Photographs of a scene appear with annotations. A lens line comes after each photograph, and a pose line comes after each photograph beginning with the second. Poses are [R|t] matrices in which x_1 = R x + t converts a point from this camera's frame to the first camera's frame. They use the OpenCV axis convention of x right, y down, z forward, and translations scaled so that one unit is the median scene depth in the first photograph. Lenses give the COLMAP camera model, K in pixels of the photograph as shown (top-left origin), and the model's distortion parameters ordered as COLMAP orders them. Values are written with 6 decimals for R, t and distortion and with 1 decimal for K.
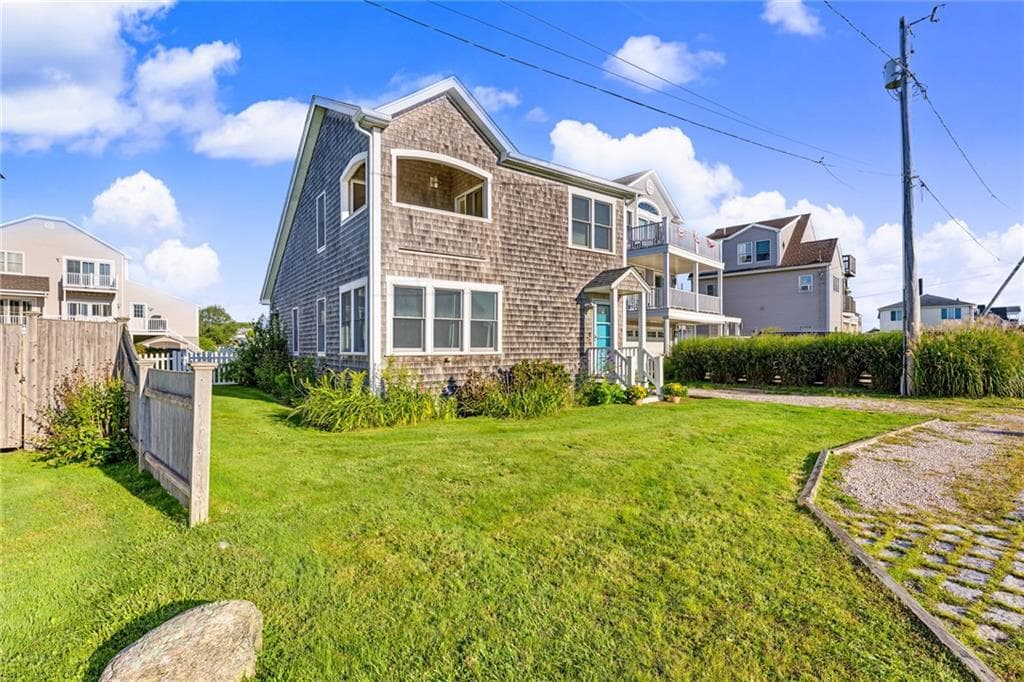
lens RADIAL K [[466.7, 0, 513.6], [0, 466.7, 349.6], [0, 0, 1]] dist [-0.020091, -0.000011]
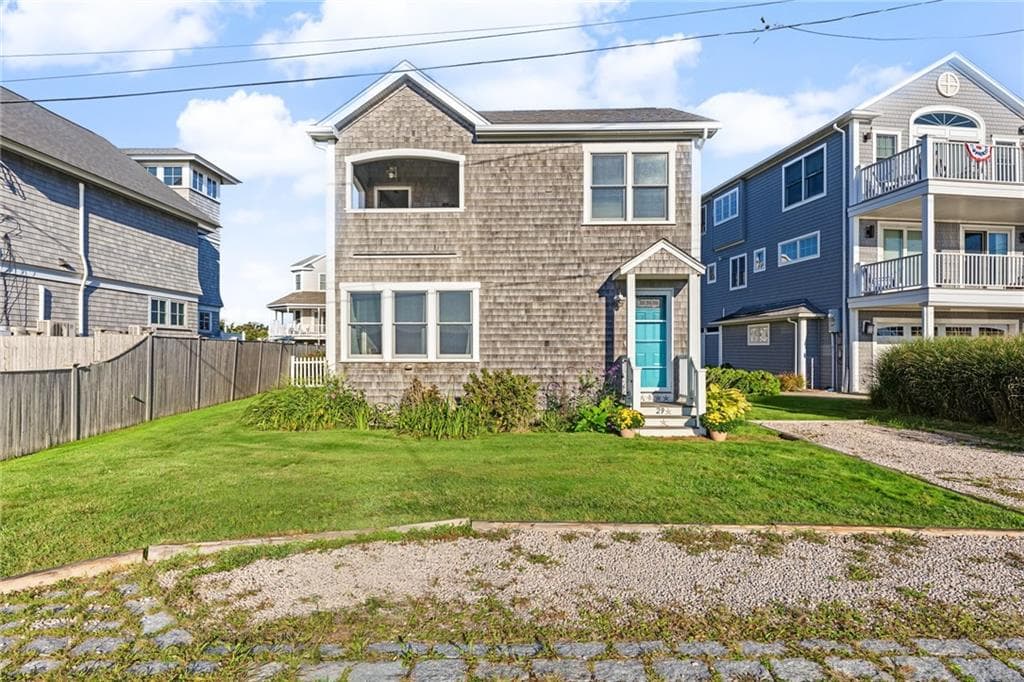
lens RADIAL K [[563.0, 0, 514.9], [0, 563.0, 345.9], [0, 0, 1]] dist [-0.001972, 0.000094]
pose [[0.795326, -0.000439, -0.606182, 0.658425], [-0.005947, 0.999946, -0.008527, -0.011115], [0.606153, 0.010387, 0.795281, 0.218281]]
